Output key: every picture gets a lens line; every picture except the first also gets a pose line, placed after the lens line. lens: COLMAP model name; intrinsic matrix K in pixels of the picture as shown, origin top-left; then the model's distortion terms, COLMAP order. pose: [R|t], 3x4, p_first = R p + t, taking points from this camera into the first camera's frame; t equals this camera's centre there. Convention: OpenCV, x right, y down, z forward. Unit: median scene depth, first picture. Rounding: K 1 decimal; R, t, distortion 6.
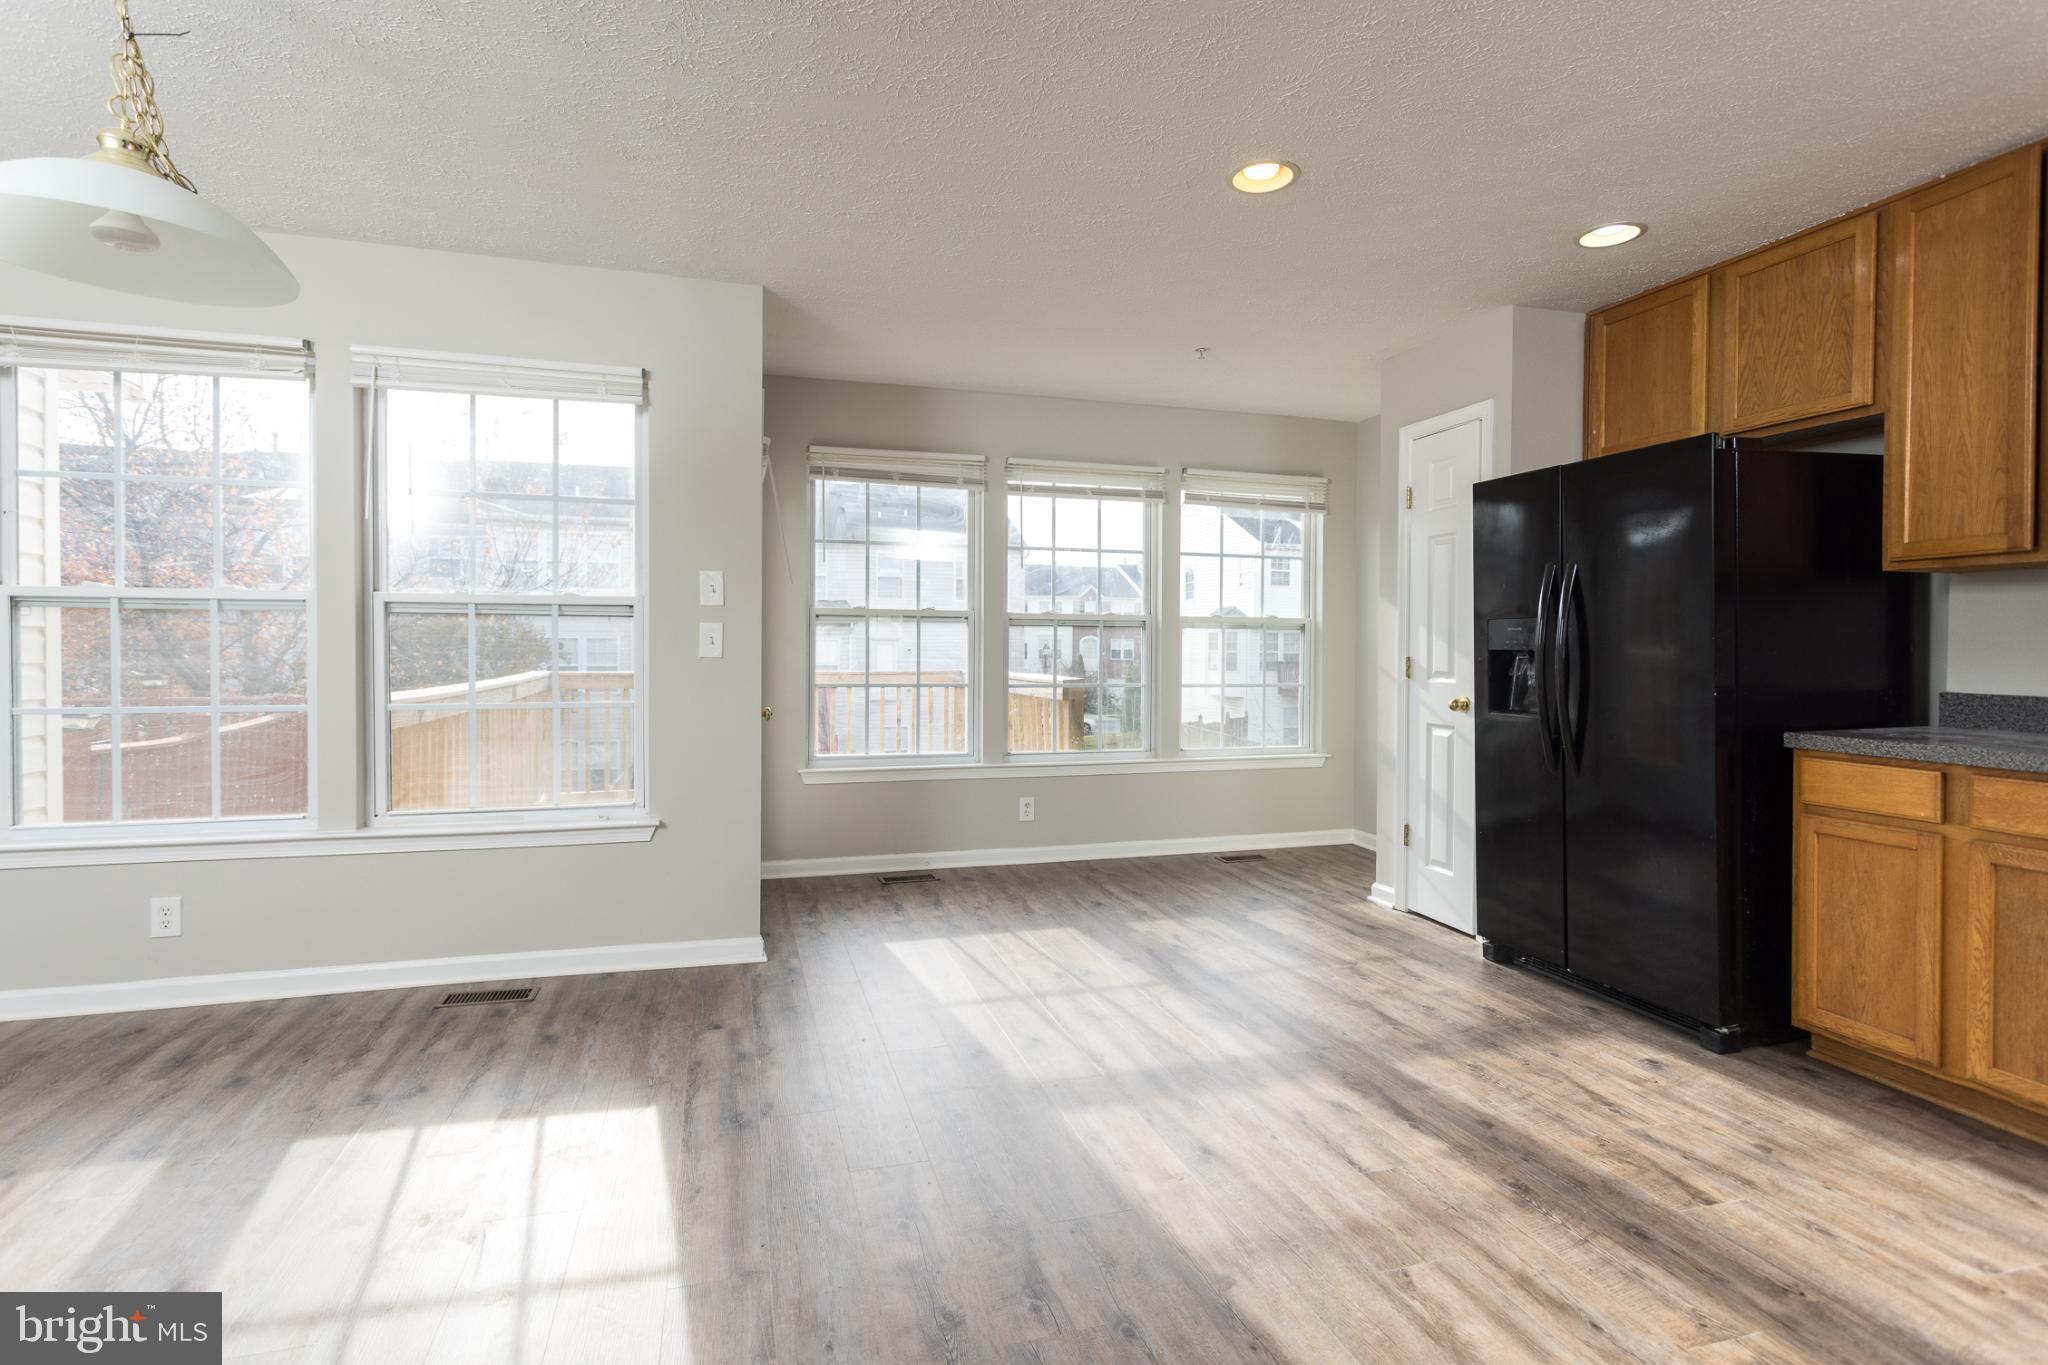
lens RADIAL K [[981.7, 0, 1019.4], [0, 981.7, 656.2], [0, 0, 1]] dist [-0.016376, 0.000084]
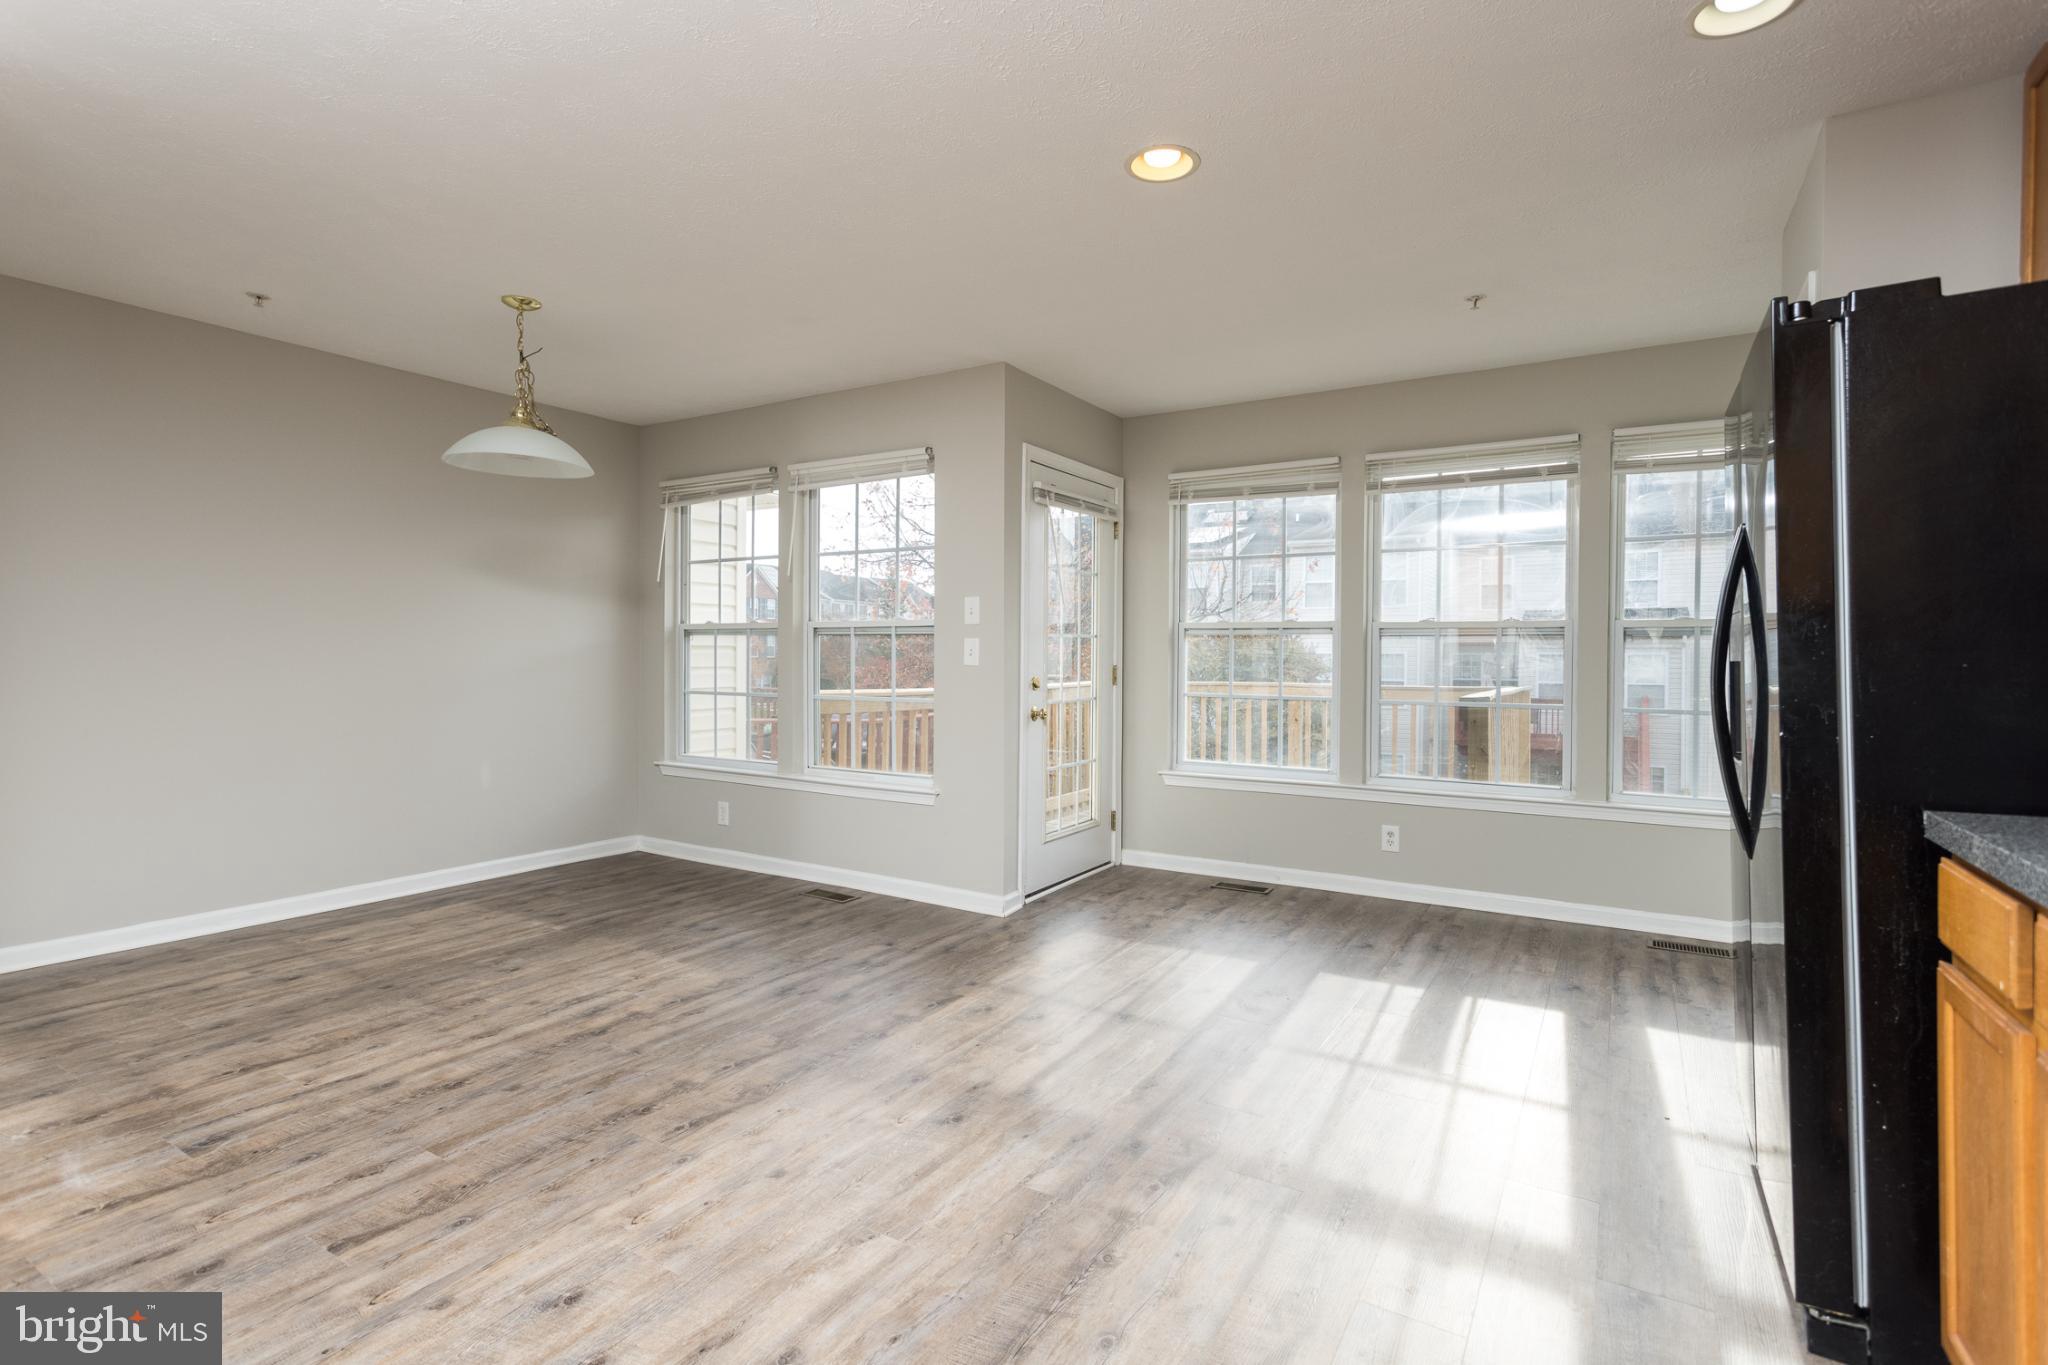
lens RADIAL K [[981.7, 0, 1019.4], [0, 981.7, 656.2], [0, 0, 1]] dist [-0.016376, 0.000084]
pose [[0.661989, -0.002508, -0.749509, 0.625013], [-0.010725, 0.999860, -0.012818, 0.004093], [0.749437, 0.016524, 0.661870, 0.194271]]
